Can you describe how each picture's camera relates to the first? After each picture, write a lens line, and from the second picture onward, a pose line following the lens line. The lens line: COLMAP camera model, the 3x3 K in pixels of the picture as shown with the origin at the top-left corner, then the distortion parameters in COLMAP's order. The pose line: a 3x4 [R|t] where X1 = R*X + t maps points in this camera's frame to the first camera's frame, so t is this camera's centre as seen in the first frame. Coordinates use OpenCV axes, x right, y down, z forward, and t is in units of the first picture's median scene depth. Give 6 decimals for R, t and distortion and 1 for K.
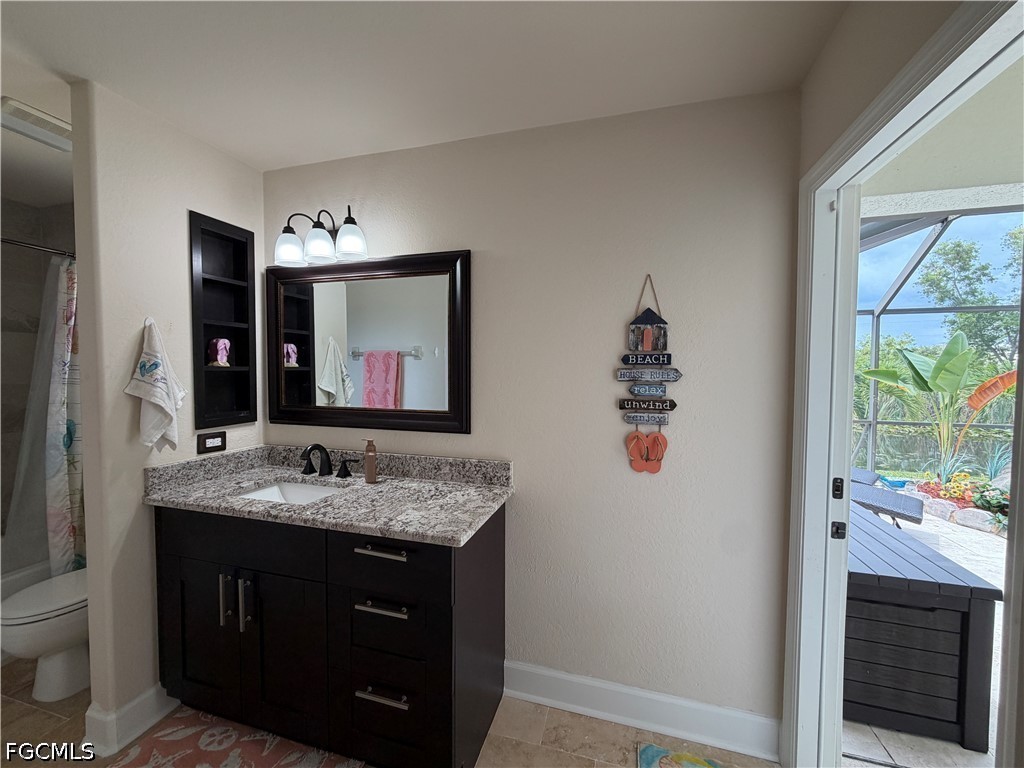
lens RADIAL K [[410.4, 0, 511.3], [0, 410.4, 386.1], [0, 0, 1]] dist [0.000606, 0.000254]
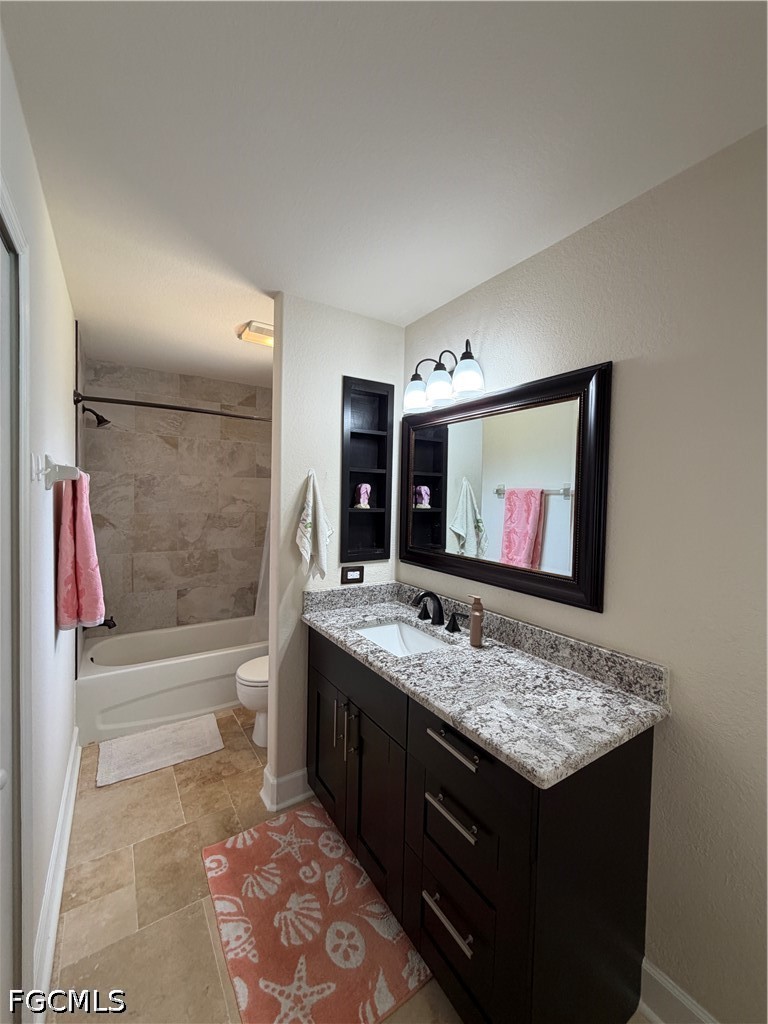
lens RADIAL K [[410.4, 0, 382.5], [0, 410.4, 509.3], [0, 0, 1]] dist [0.000606, 0.000254]
pose [[0.755450, 0.034800, -0.654281, 0.077671], [-0.044080, 0.999026, 0.002240, -0.052864], [0.653721, 0.027148, 0.756248, 0.190255]]
